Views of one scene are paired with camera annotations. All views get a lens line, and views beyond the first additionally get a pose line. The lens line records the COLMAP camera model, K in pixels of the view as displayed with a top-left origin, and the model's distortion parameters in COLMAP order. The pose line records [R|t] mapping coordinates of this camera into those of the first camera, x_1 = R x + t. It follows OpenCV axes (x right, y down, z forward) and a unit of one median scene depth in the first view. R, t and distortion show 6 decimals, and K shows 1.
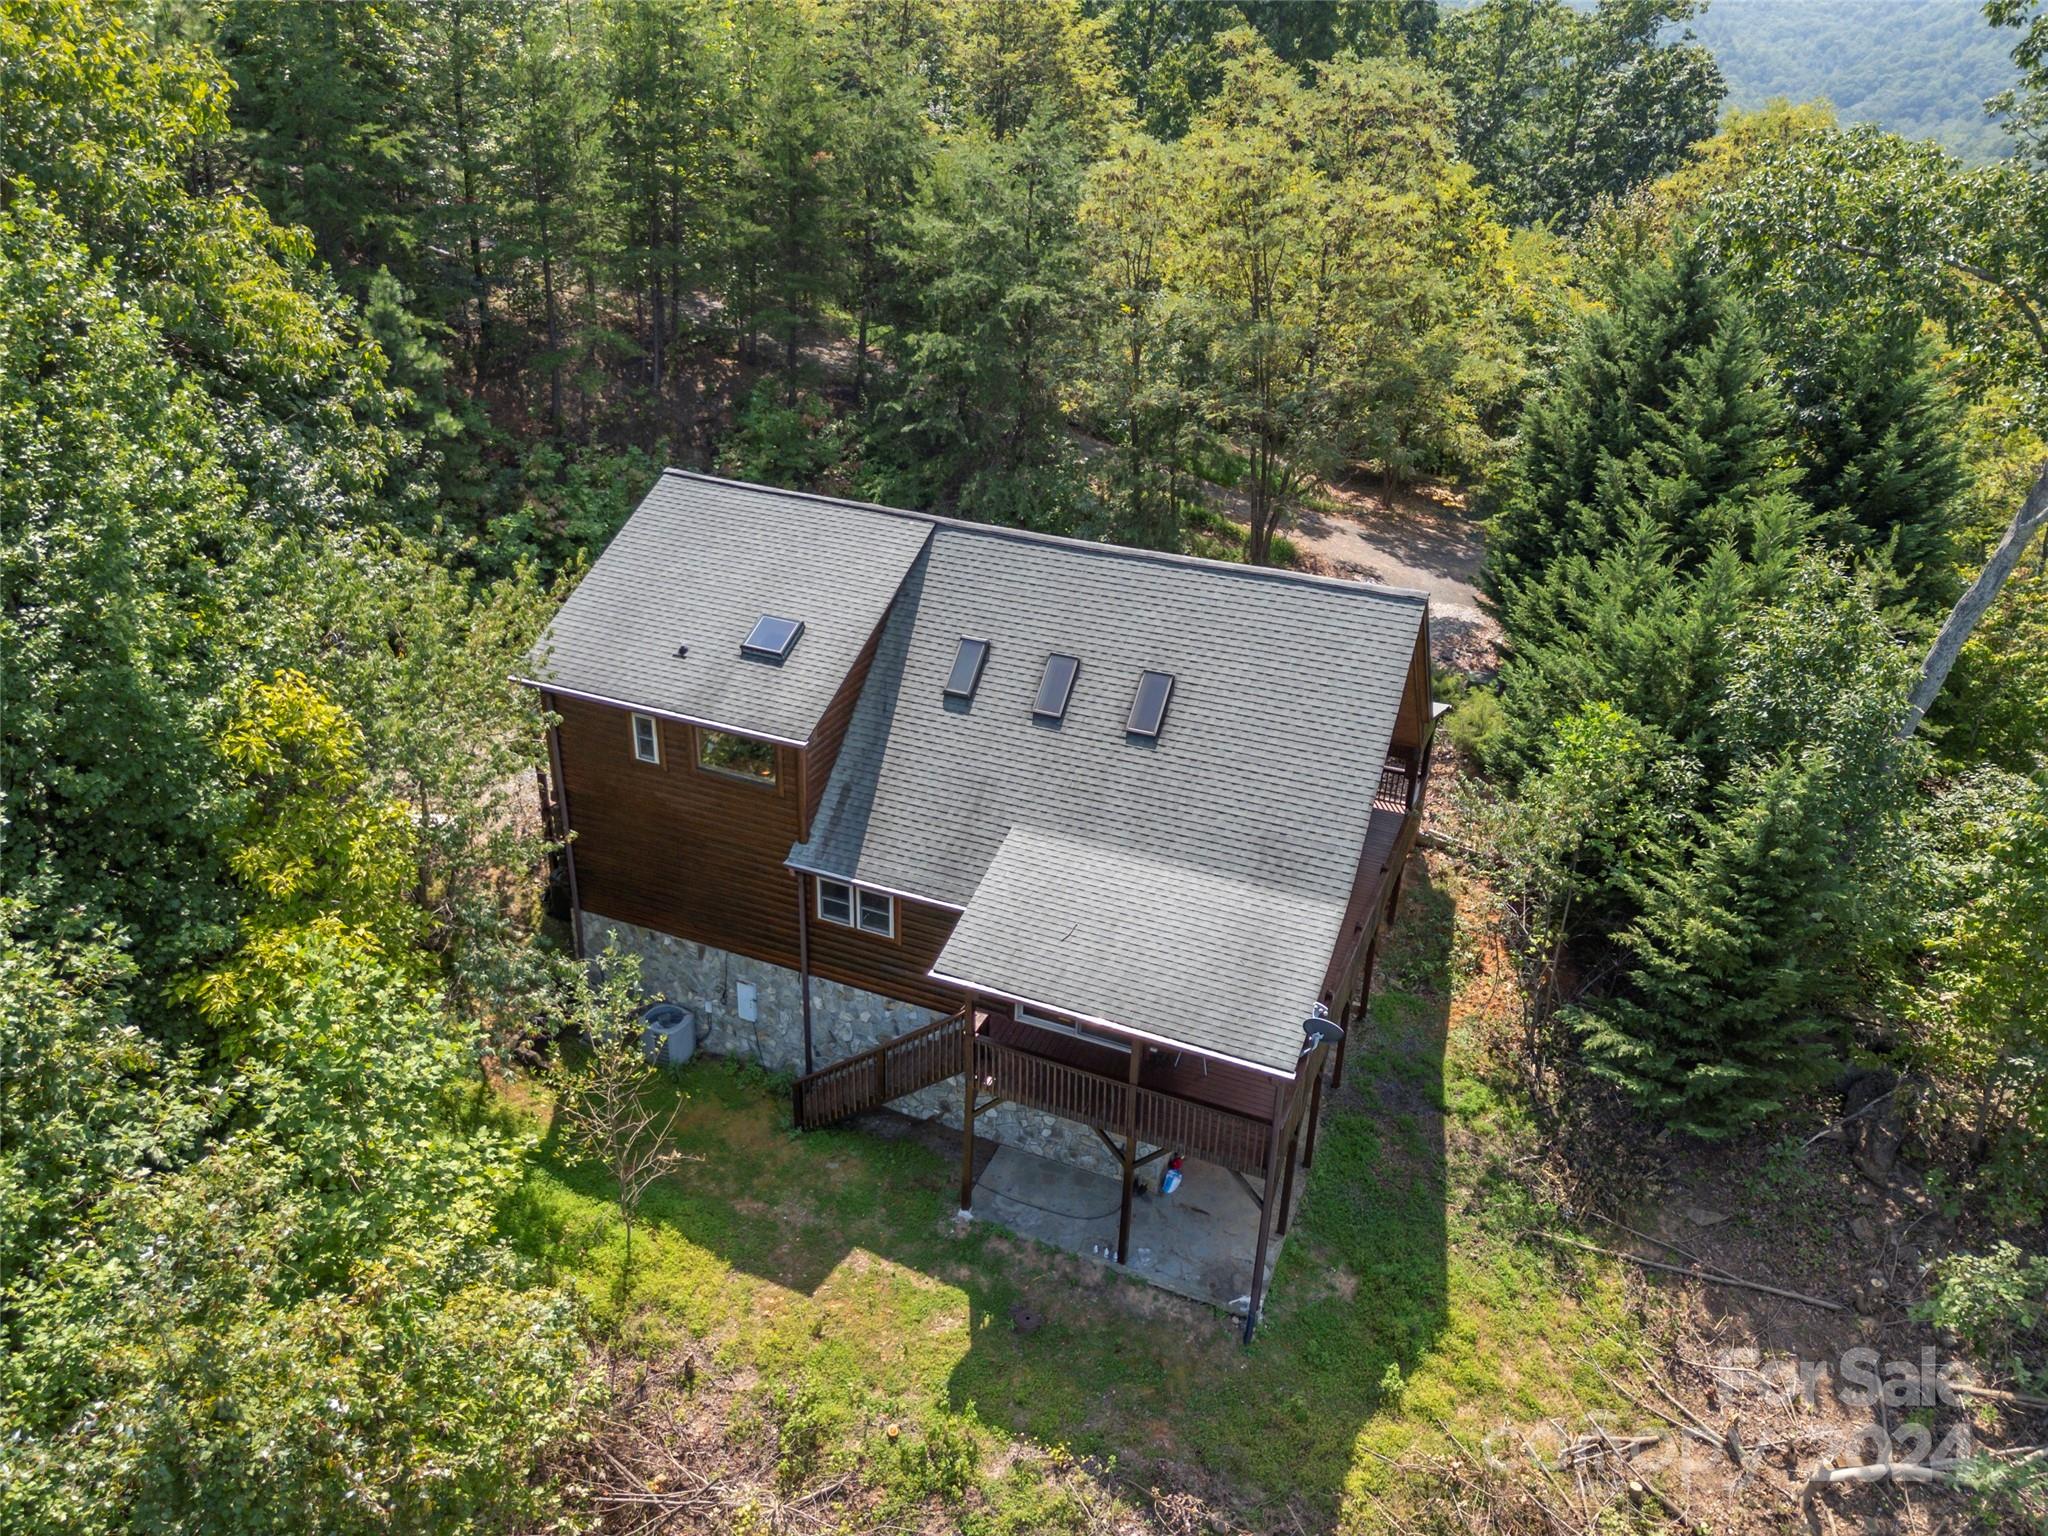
lens RADIAL K [[1513.5, 0, 1027.0], [0, 1513.5, 758.6], [0, 0, 1]] dist [0.075534, -0.066044]
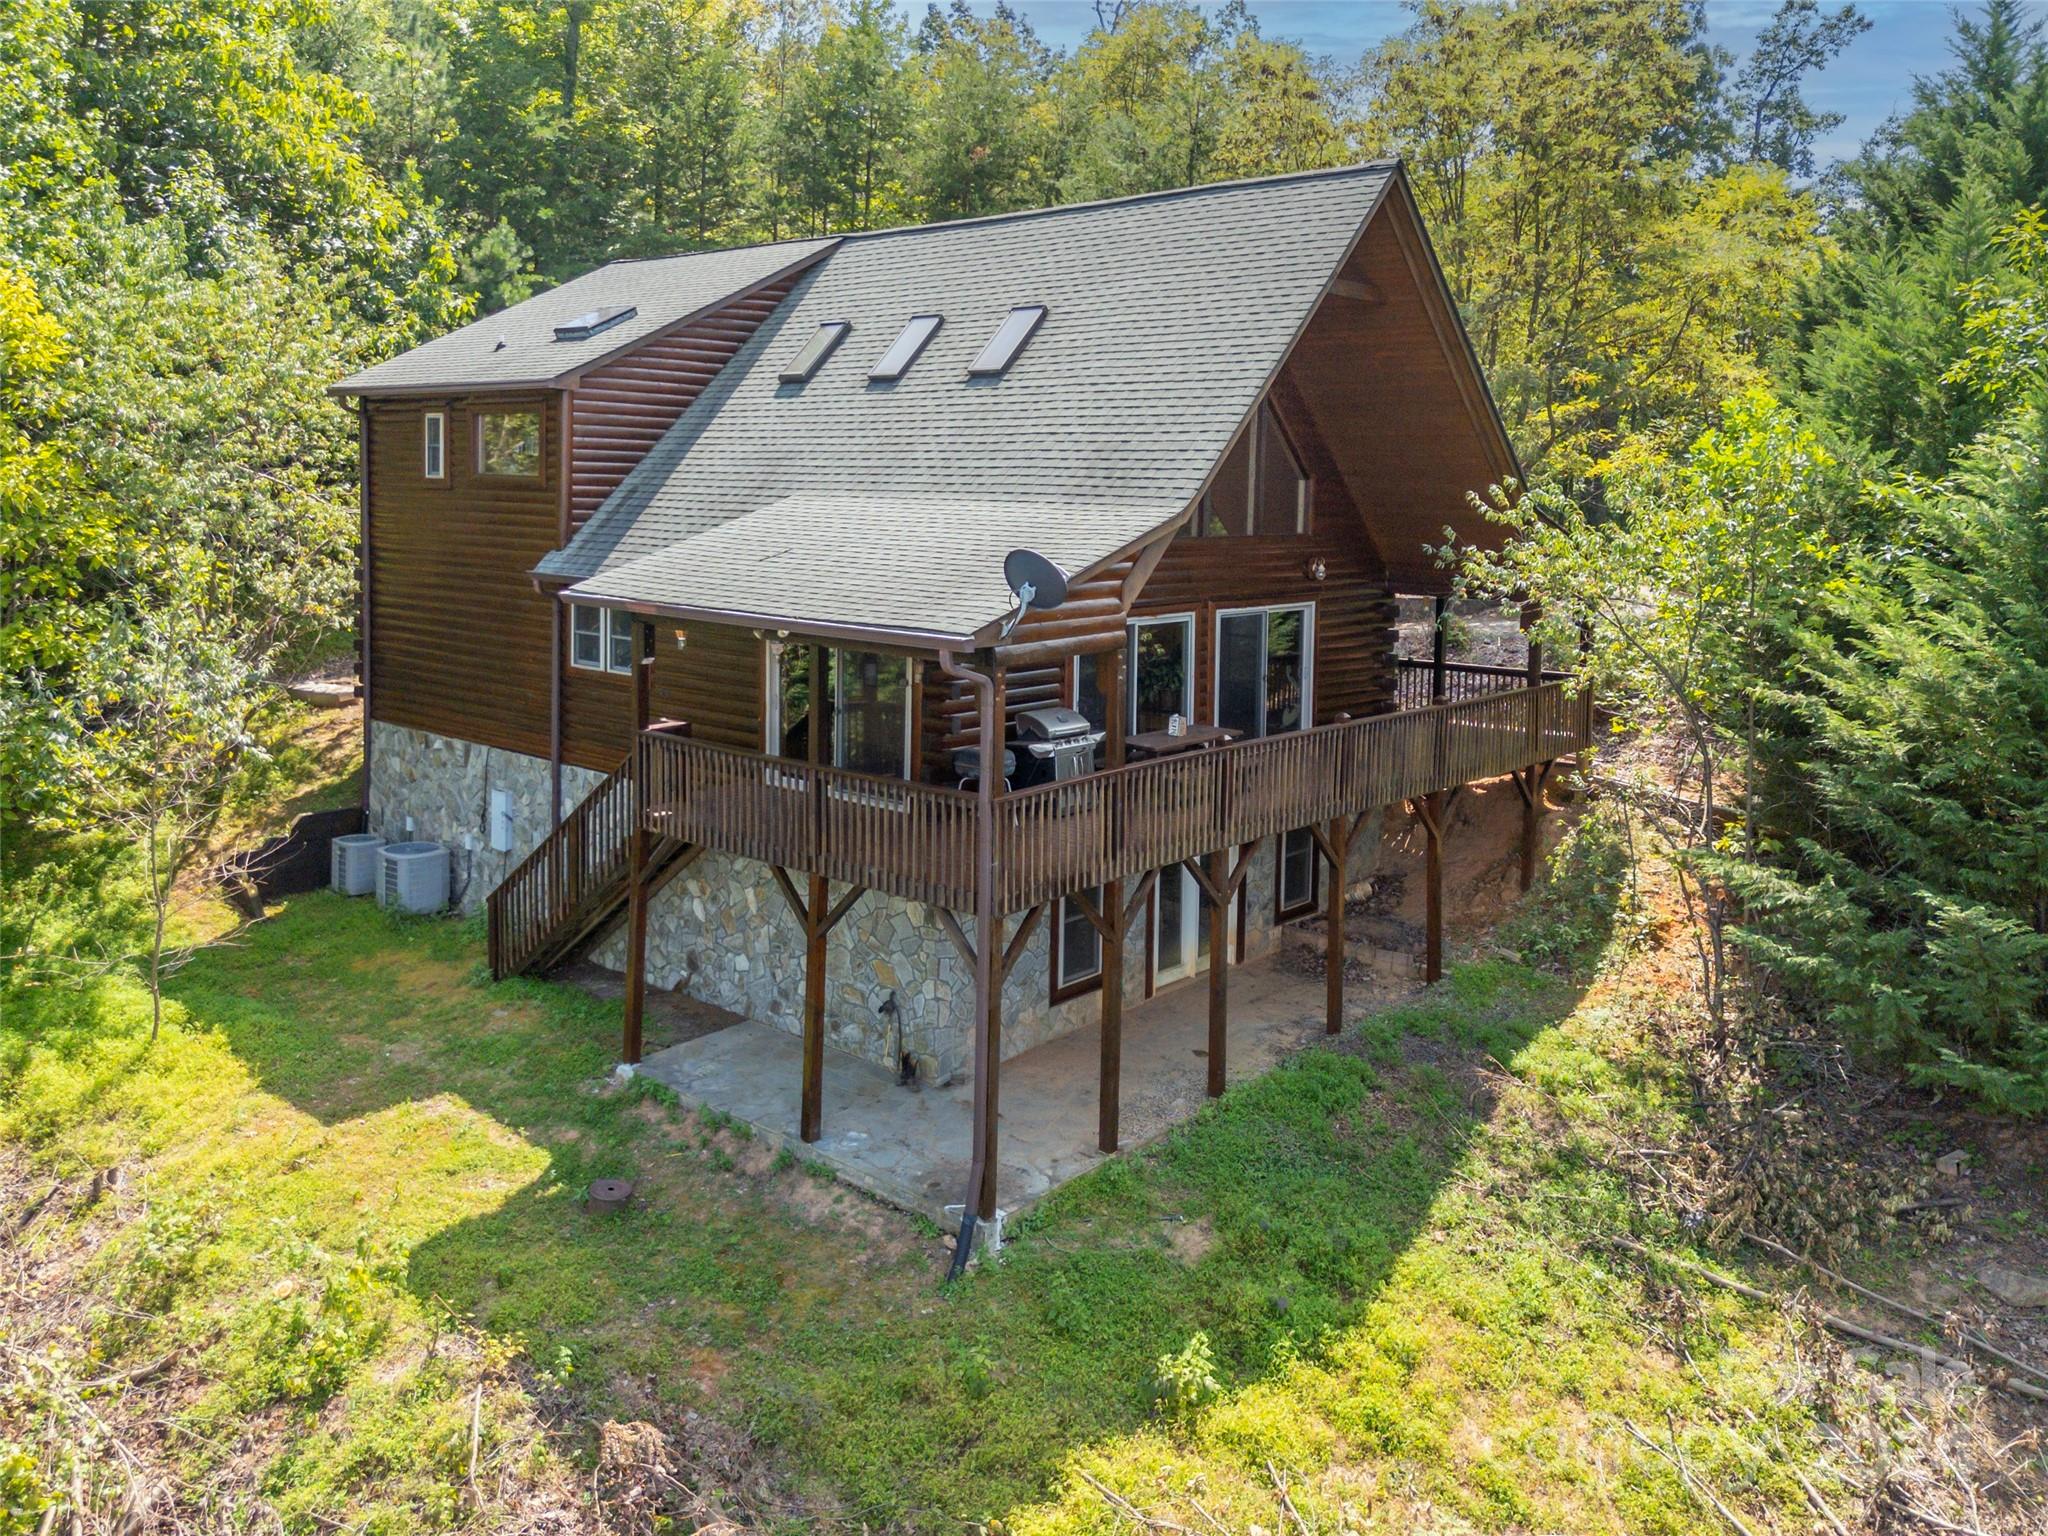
lens RADIAL K [[1611.5, 0, 1021.7], [0, 1611.5, 579.9], [0, 0, 1]] dist [0.048021, -0.003841]
pose [[0.948926, 0.002961, -0.315484, 0.319931], [-0.129971, 0.914833, -0.382345, 0.347463], [0.287483, 0.403821, 0.868494, 0.390927]]
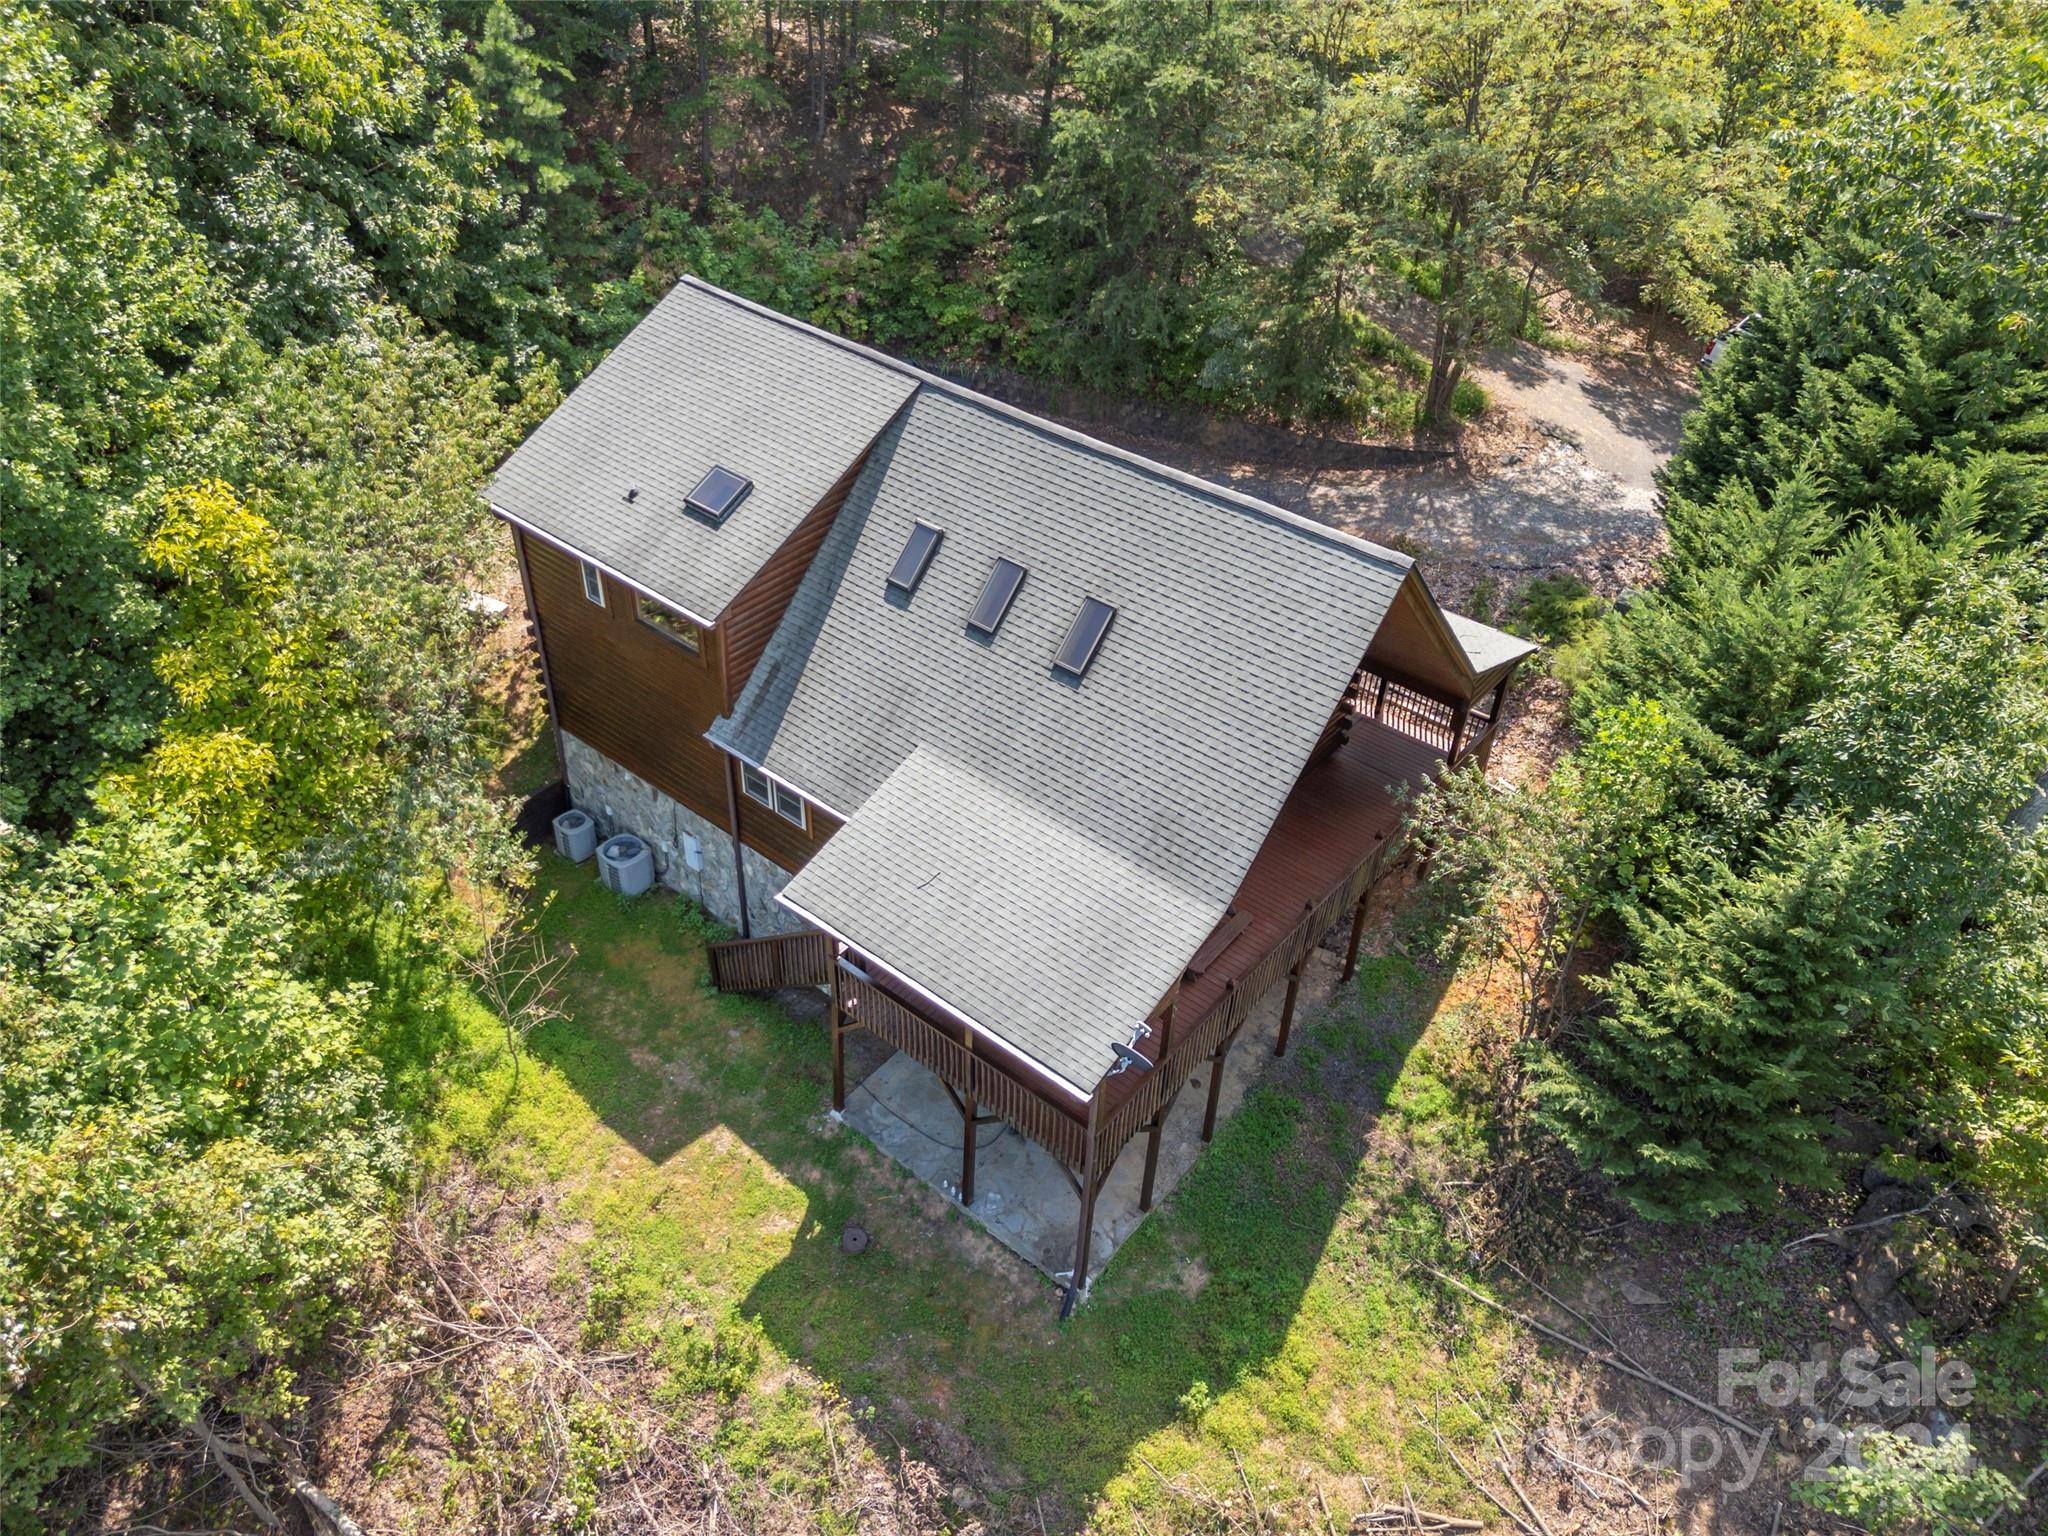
lens RADIAL K [[1513.5, 0, 1027.0], [0, 1513.5, 758.6], [0, 0, 1]] dist [0.075534, -0.066044]
pose [[0.961860, 0.173009, -0.211881, 0.246246], [-0.129738, 0.970452, 0.203448, -0.140699], [0.240818, -0.168199, 0.955885, 0.128287]]
